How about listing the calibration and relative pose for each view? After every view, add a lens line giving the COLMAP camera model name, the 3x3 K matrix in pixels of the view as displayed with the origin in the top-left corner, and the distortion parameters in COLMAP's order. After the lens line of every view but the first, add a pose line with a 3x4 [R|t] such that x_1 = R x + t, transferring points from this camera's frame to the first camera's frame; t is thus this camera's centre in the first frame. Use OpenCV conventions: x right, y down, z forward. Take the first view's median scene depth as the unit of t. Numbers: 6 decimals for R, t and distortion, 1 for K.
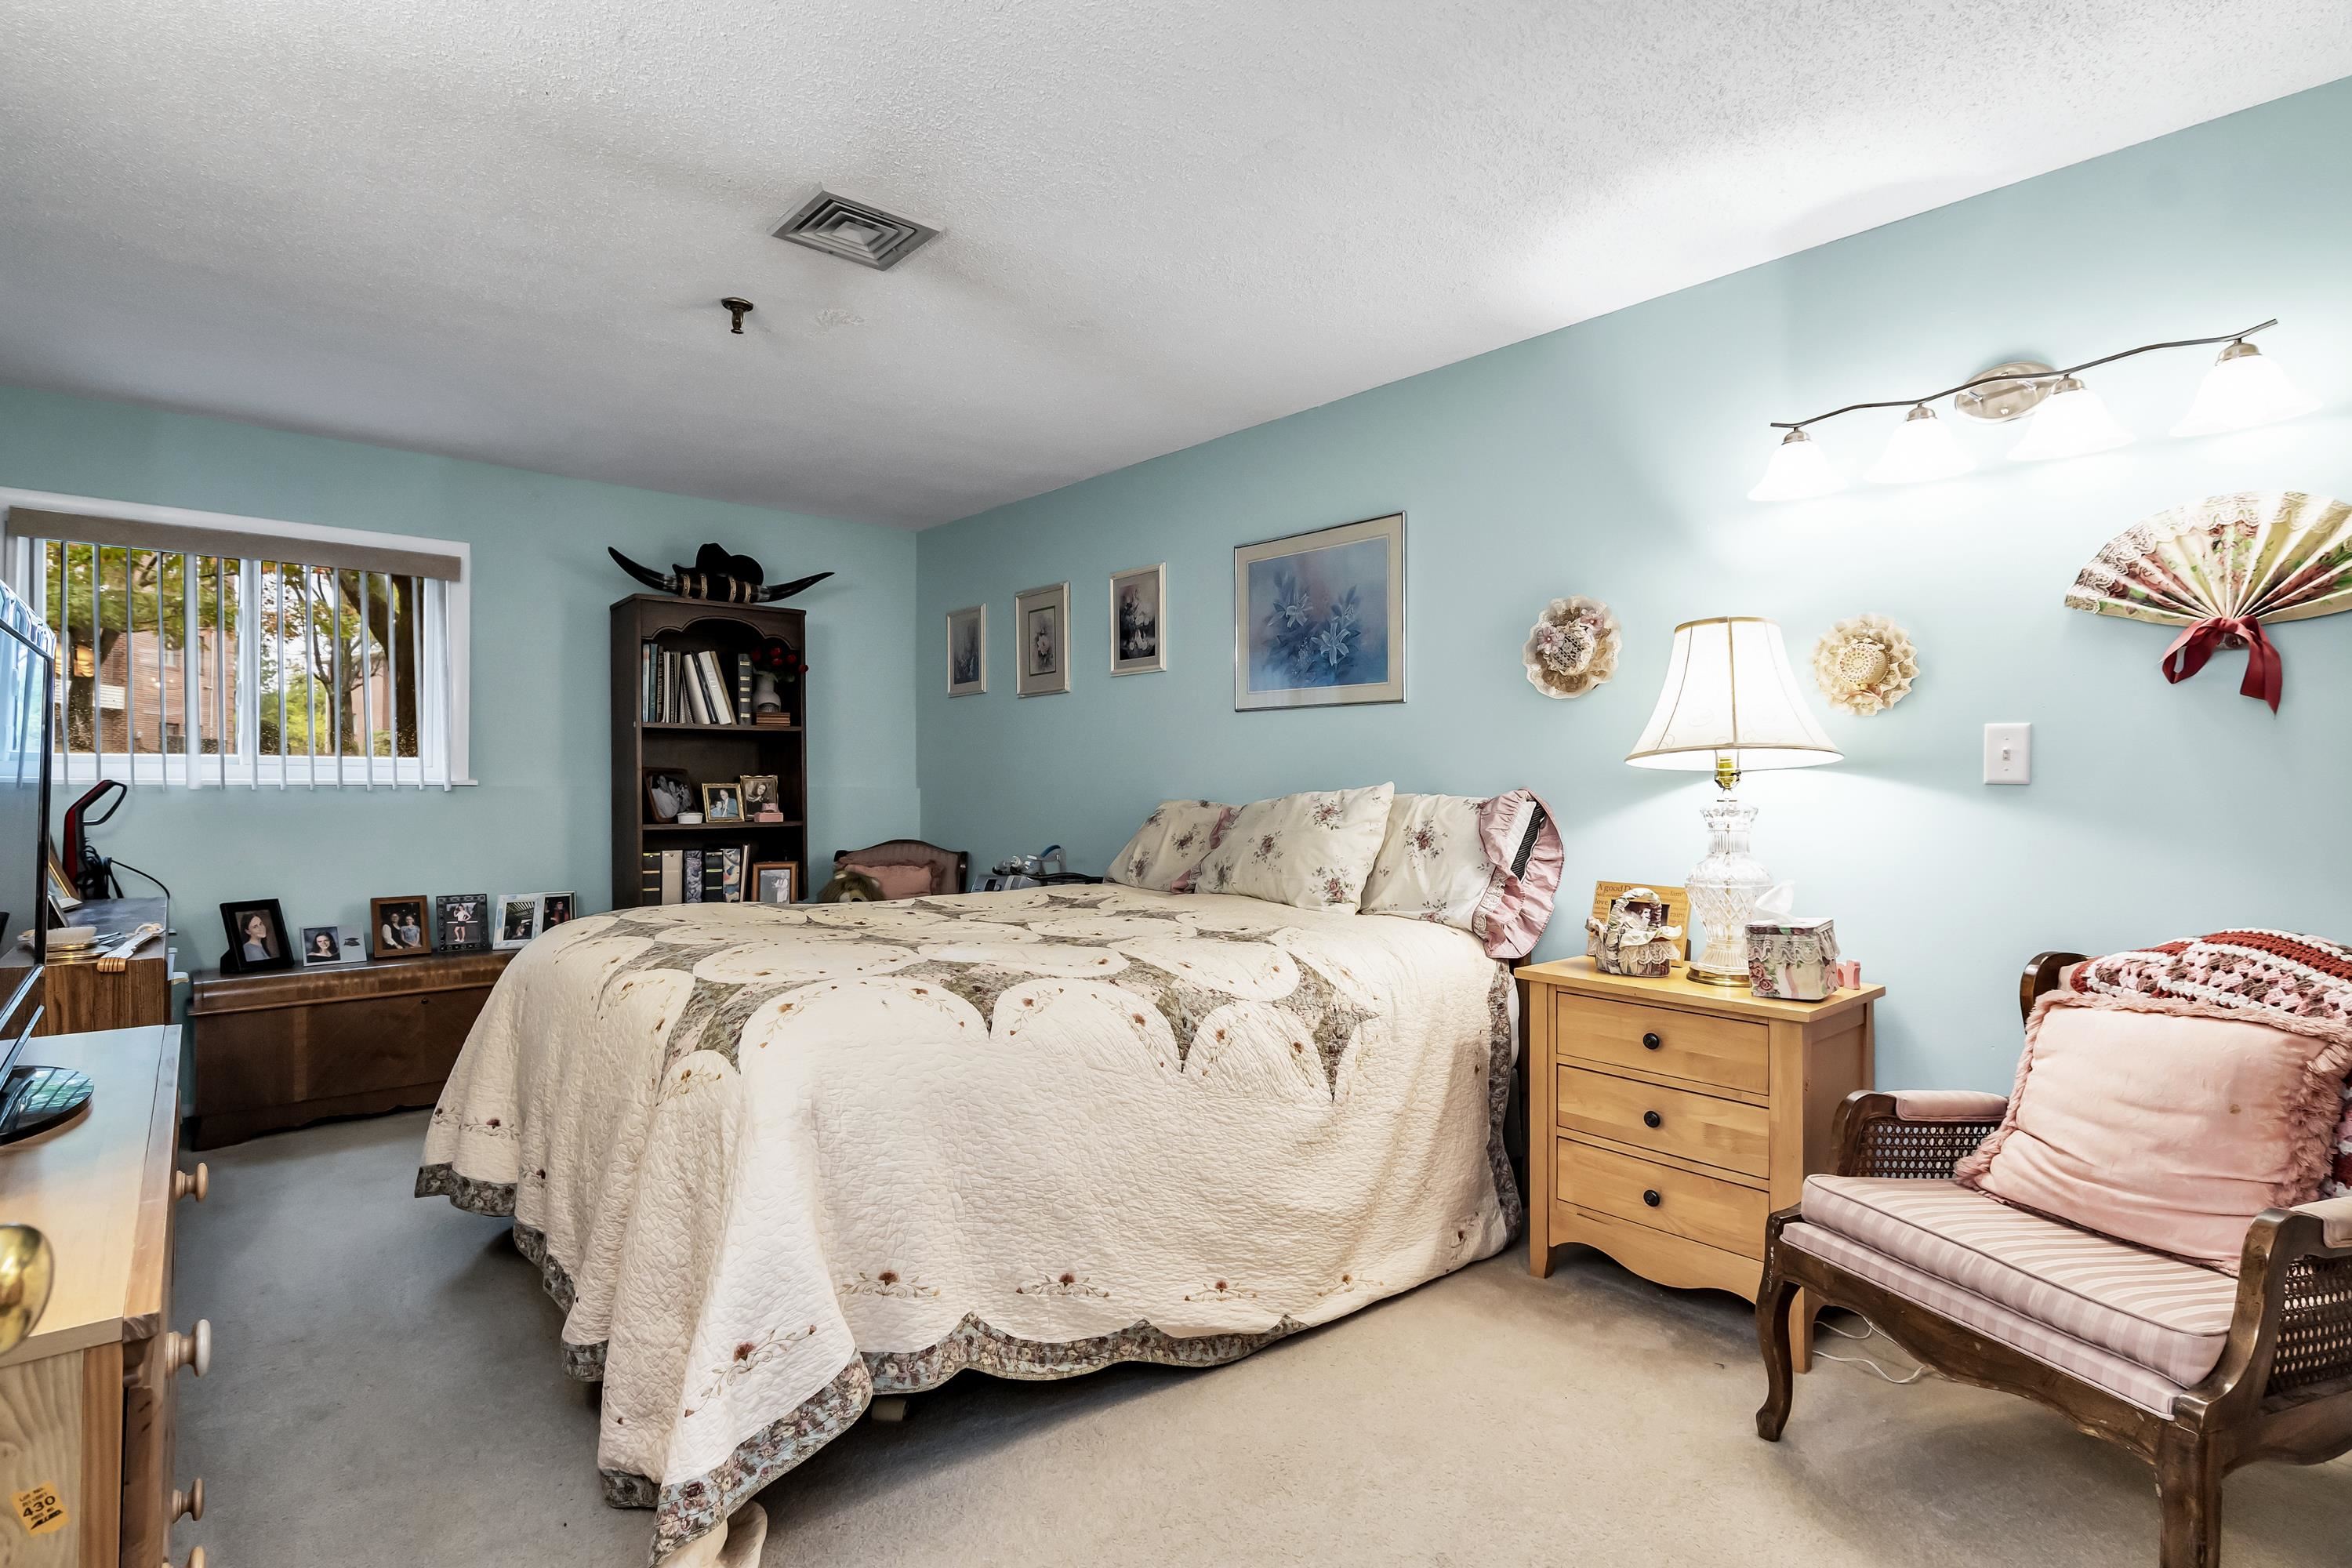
lens RADIAL K [[1171.3, 0, 1169.4], [0, 1171.3, 740.8], [0, 0, 1]] dist [-0.002619, -0.000023]
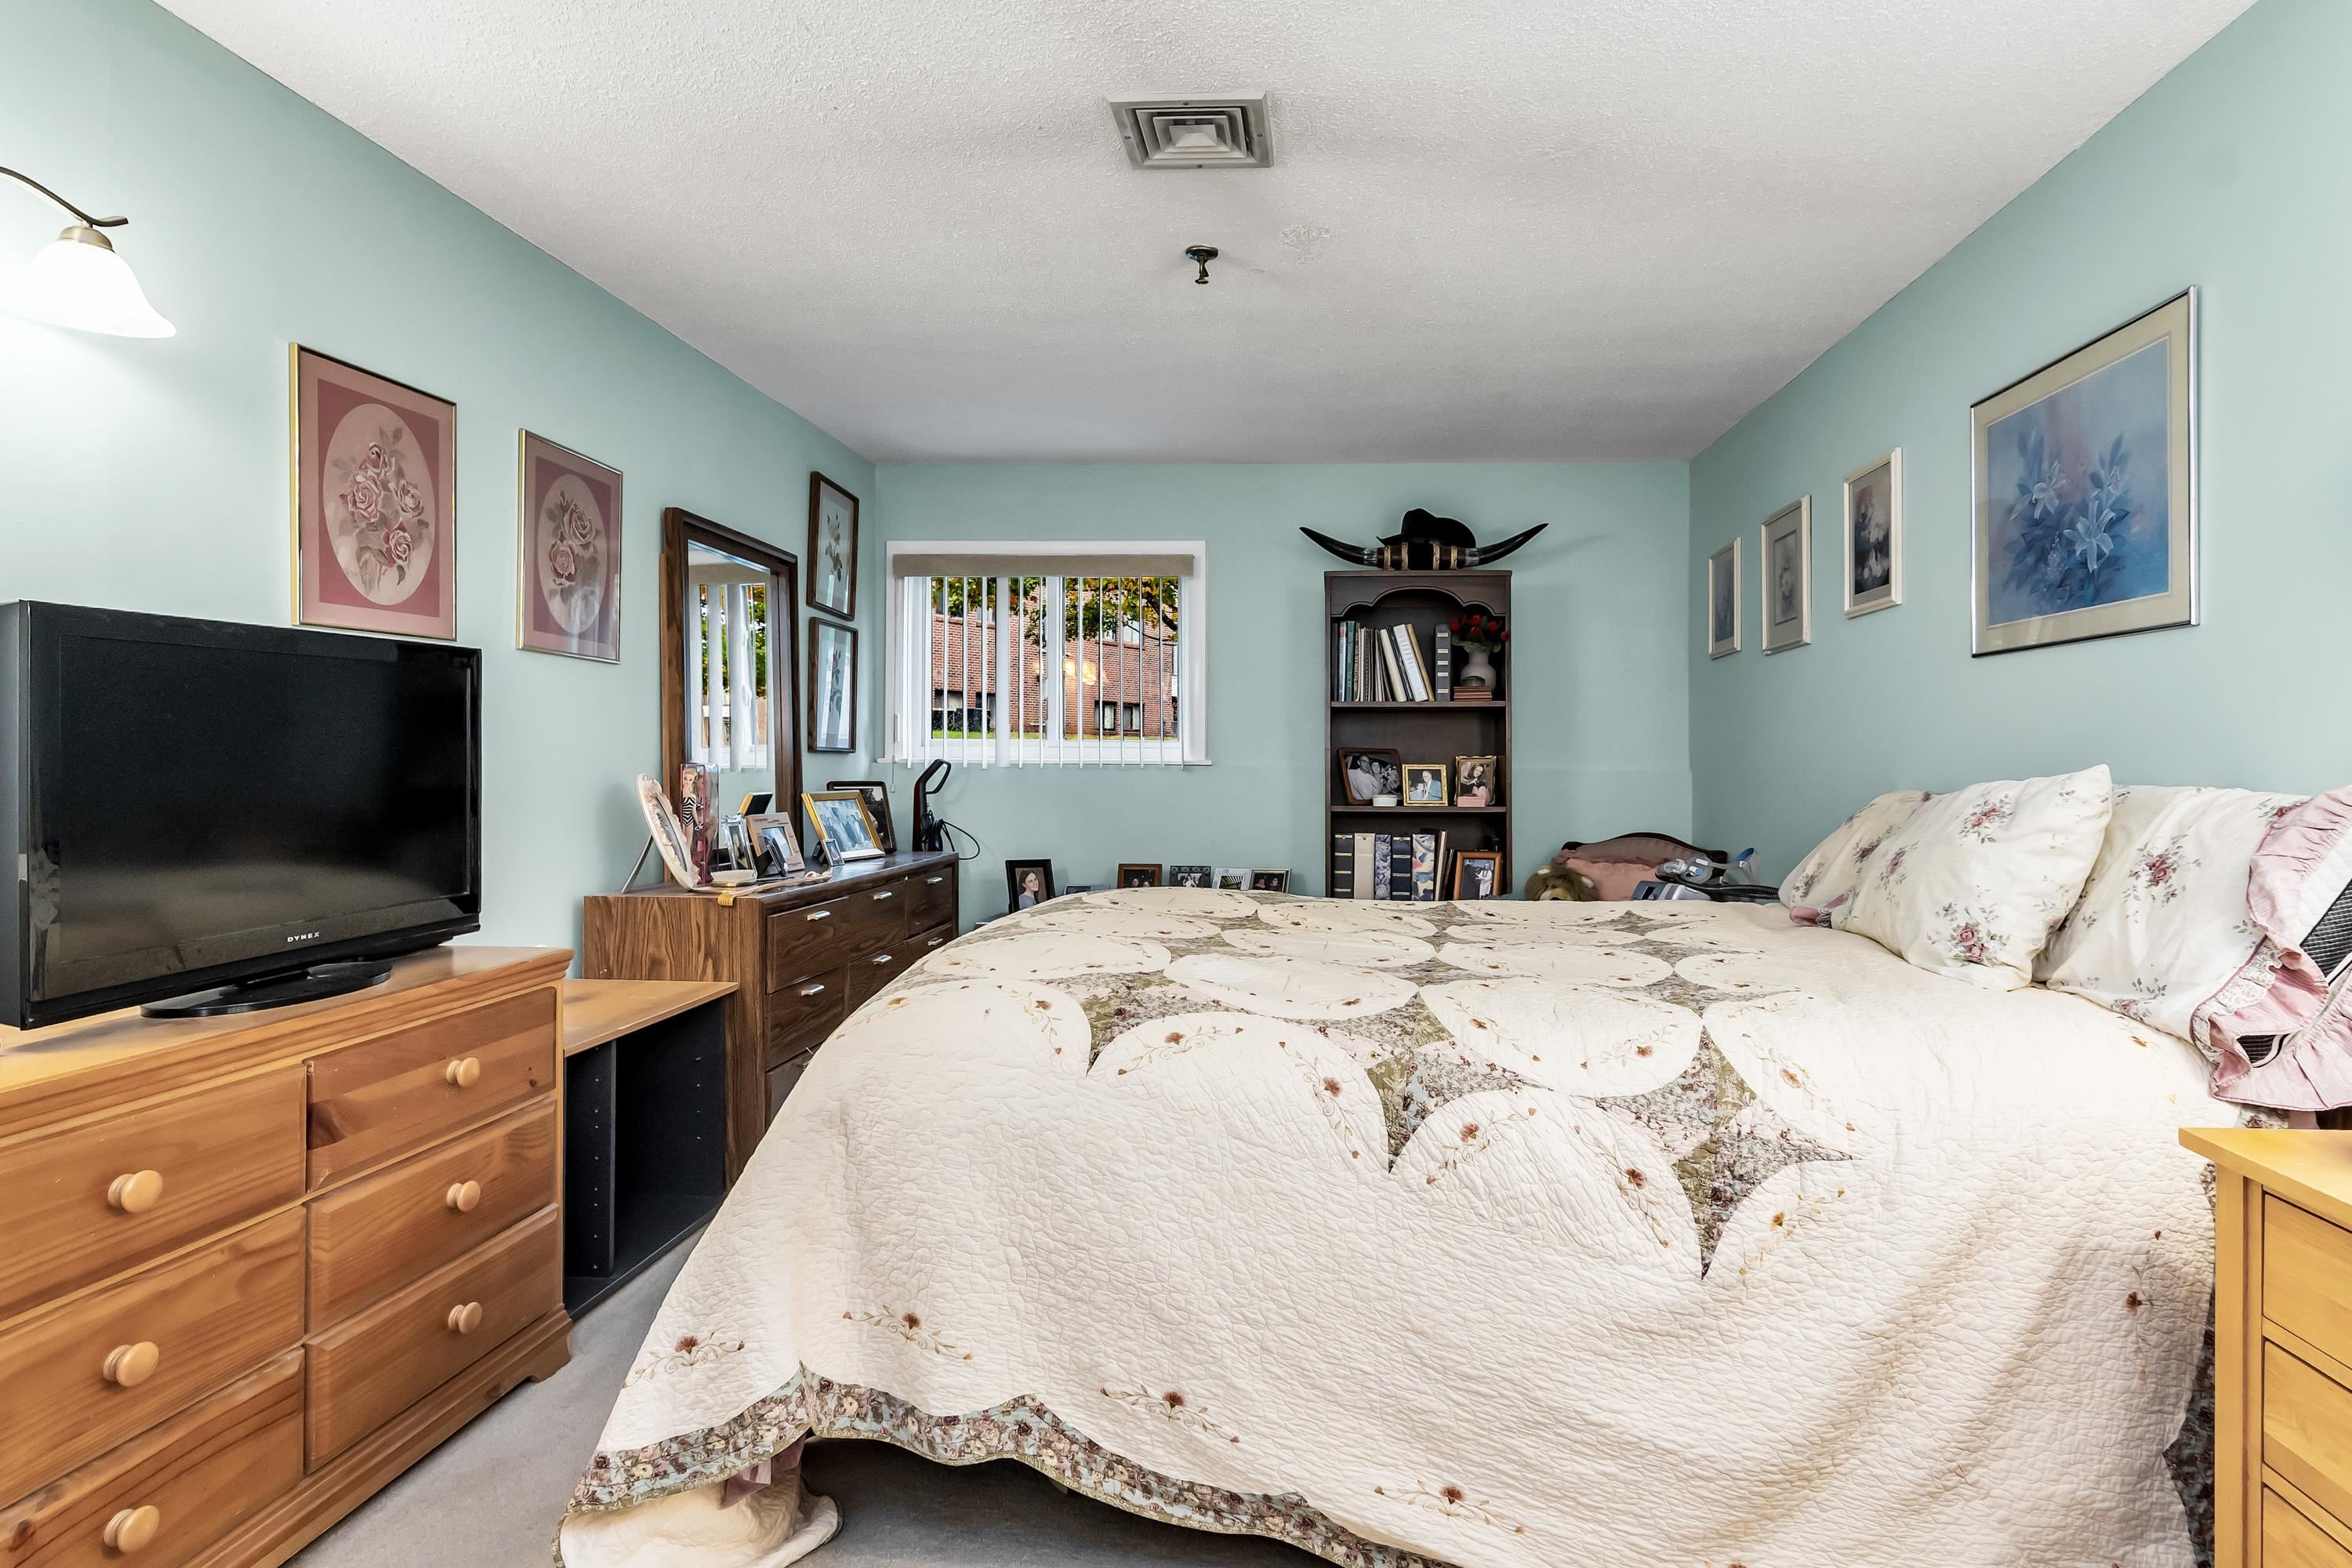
lens RADIAL K [[1254.9, 0, 1279.3], [0, 1254.9, 749.3], [0, 0, 1]] dist [-0.002702, 0.000389]
pose [[0.719192, -0.004091, -0.694799, 0.345452], [0.019894, 0.999694, 0.014706, 0.010717], [0.694526, -0.024399, 0.719053, 0.291952]]
